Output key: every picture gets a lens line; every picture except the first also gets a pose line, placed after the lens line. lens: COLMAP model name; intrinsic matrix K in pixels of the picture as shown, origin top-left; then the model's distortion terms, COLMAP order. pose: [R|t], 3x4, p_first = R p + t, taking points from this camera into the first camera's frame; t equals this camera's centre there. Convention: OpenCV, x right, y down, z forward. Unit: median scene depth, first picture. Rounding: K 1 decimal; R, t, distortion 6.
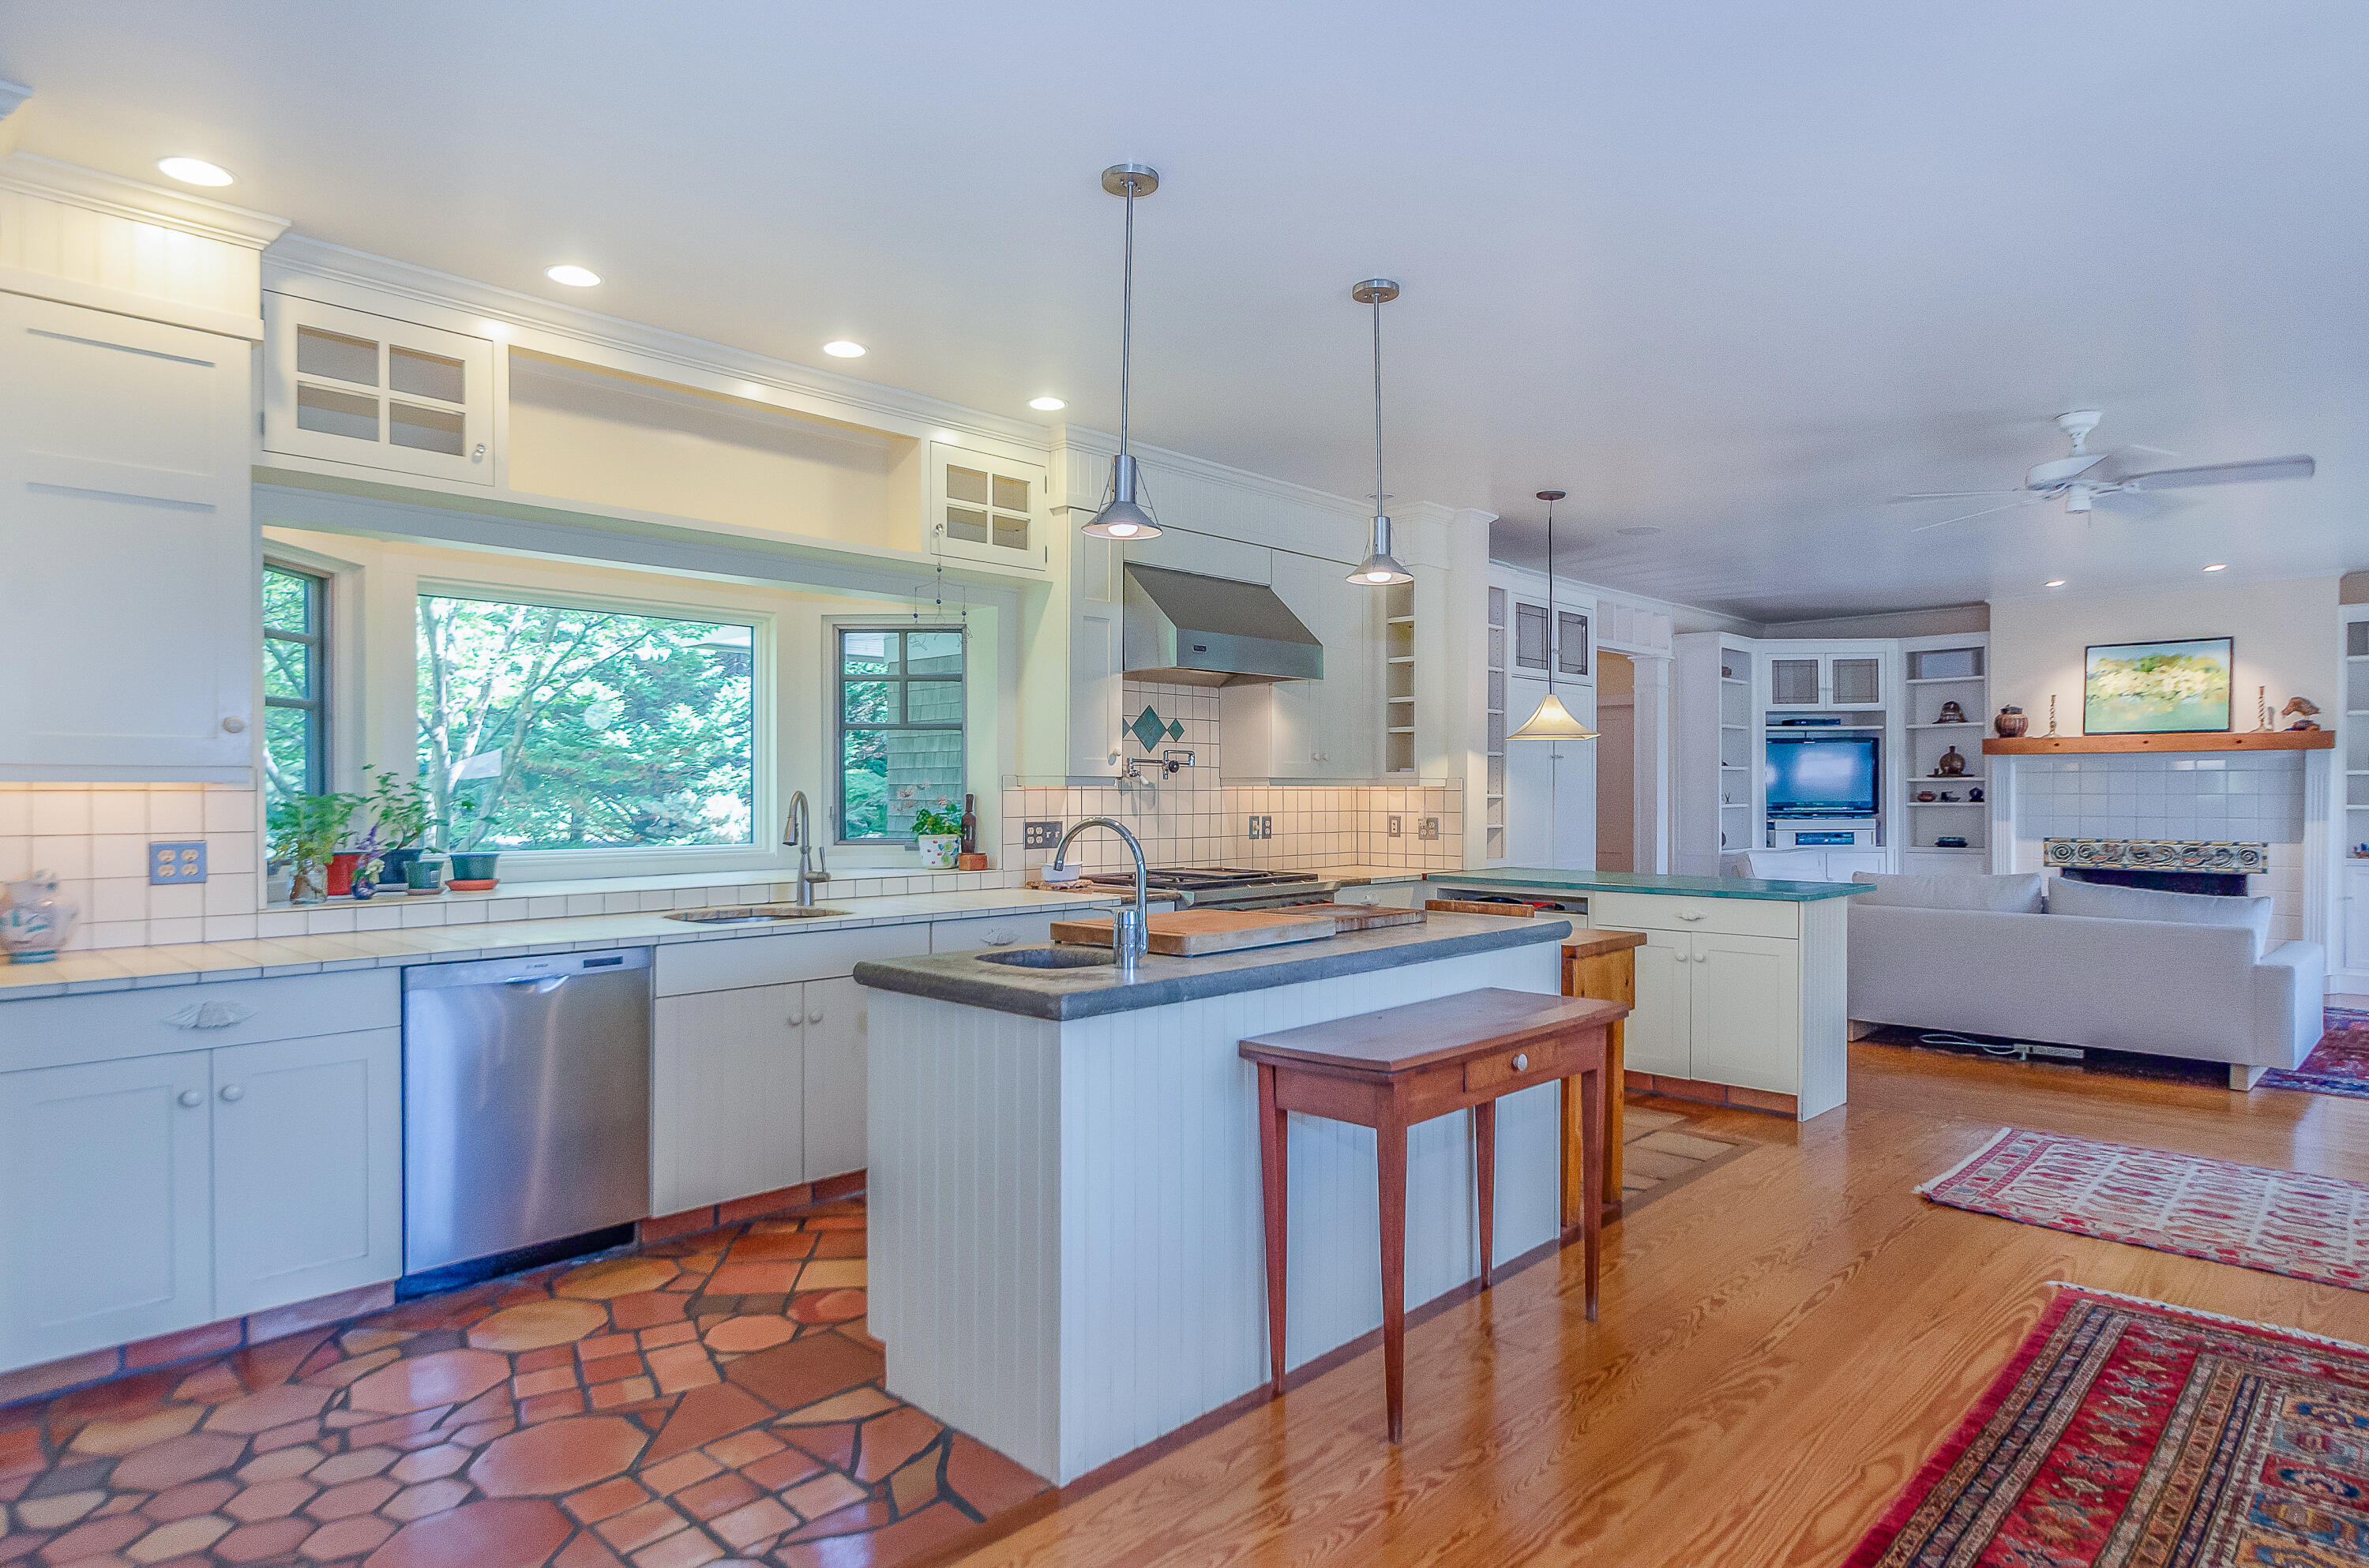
lens RADIAL K [[1331.0, 0, 1184.9], [0, 1331.0, 791.1], [0, 0, 1]] dist [-0.000248, -0.001519]
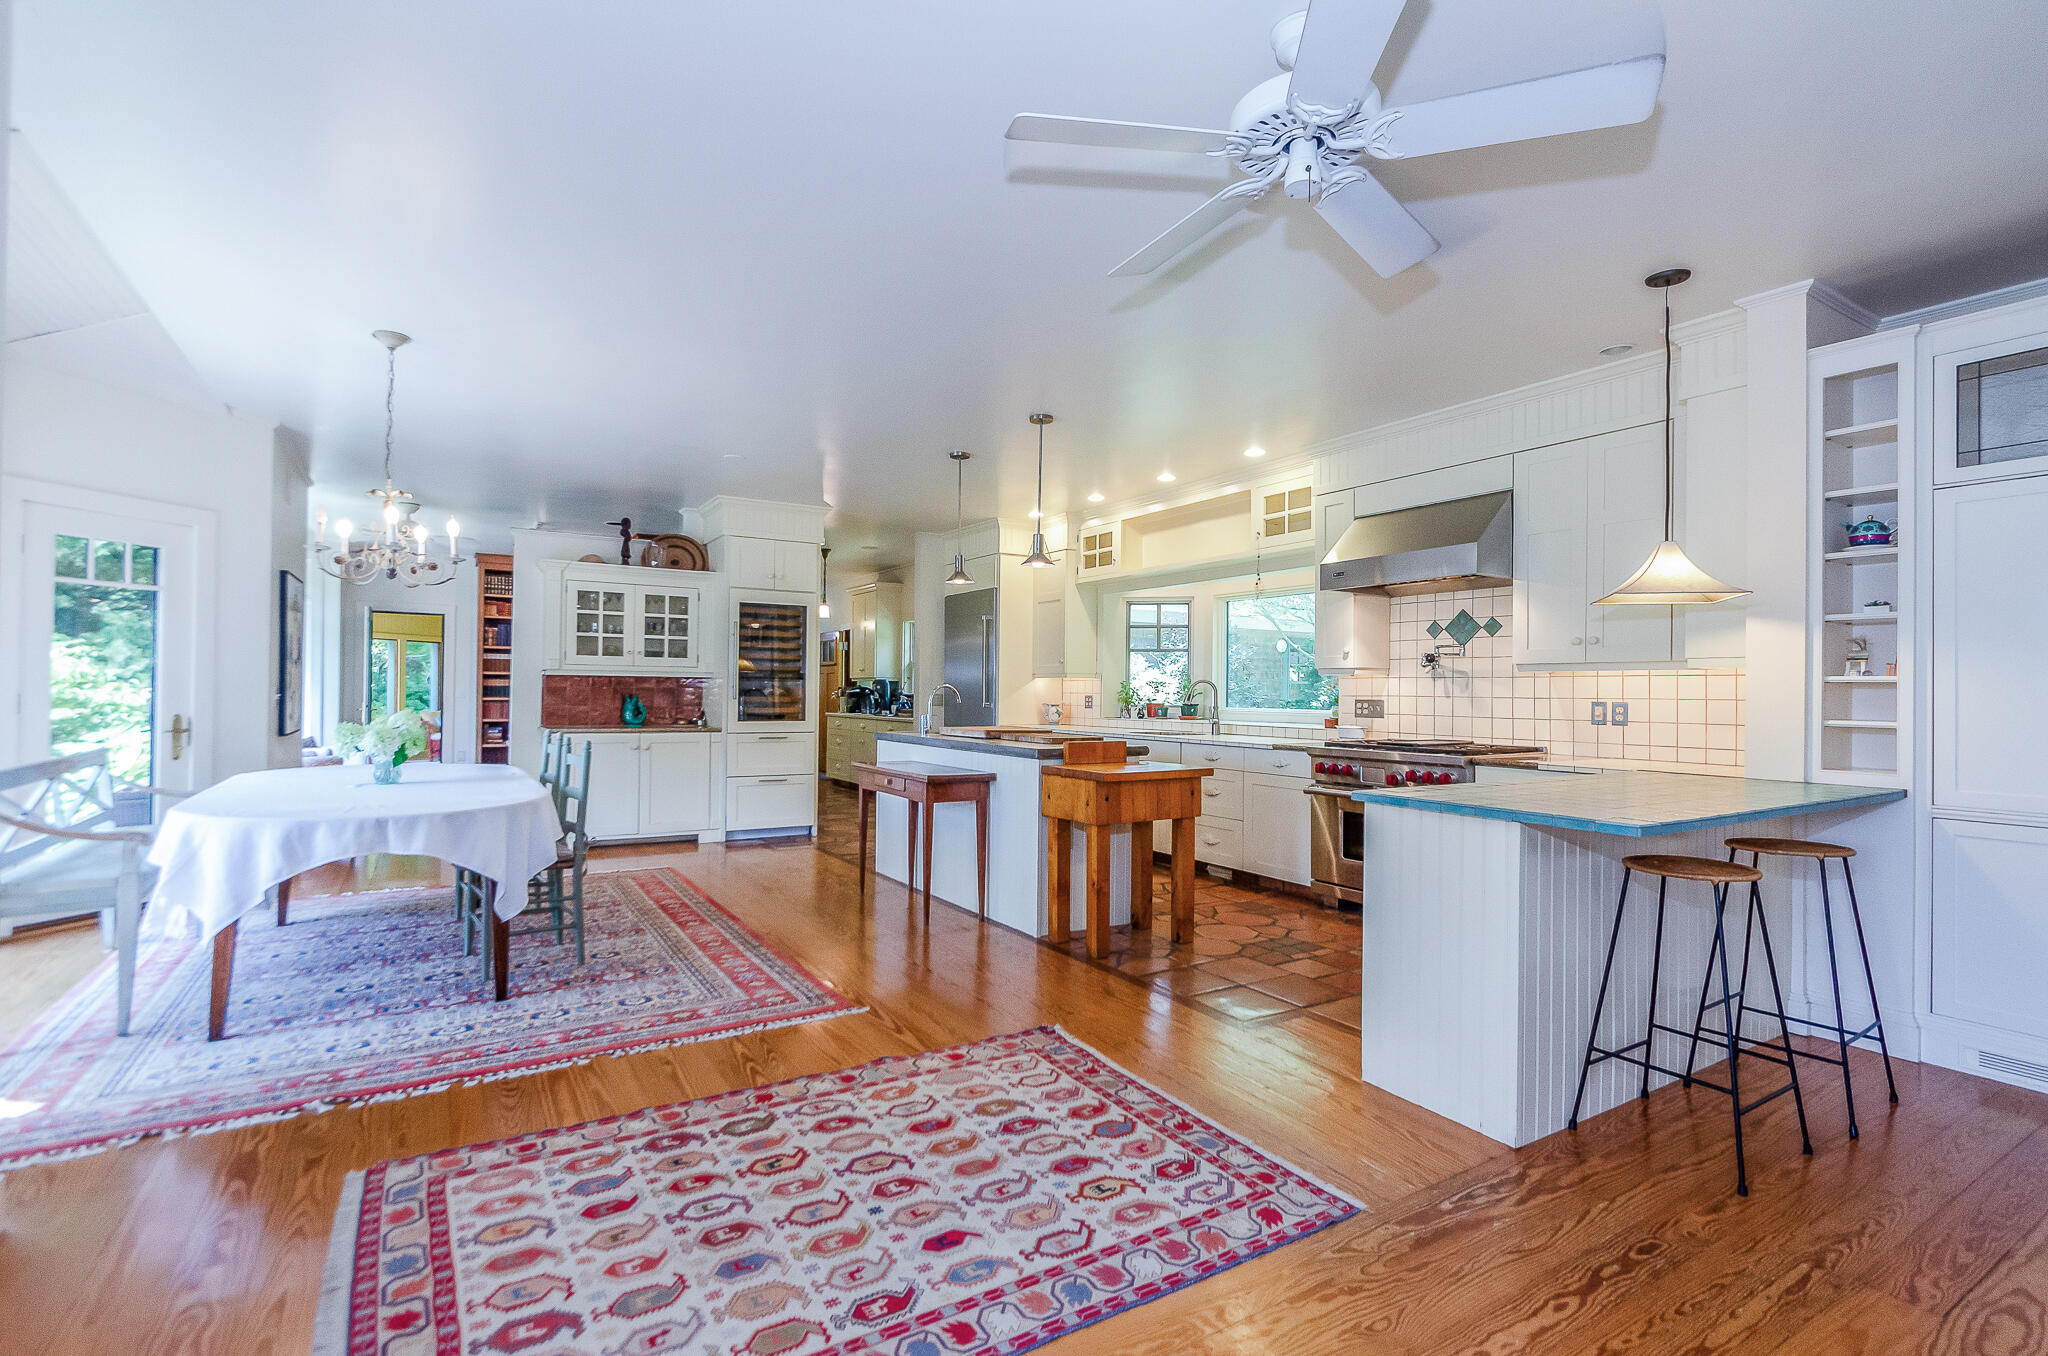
lens RADIAL K [[950.2, 0, 1027.9], [0, 950.2, 684.6], [0, 0, 1]] dist [-0.004525, -0.000571]
pose [[-0.244142, -0.009703, -0.969691, 1.350882], [-0.009447, 0.999926, -0.007627, 0.023934], [0.969693, 0.007298, -0.244216, 1.193710]]
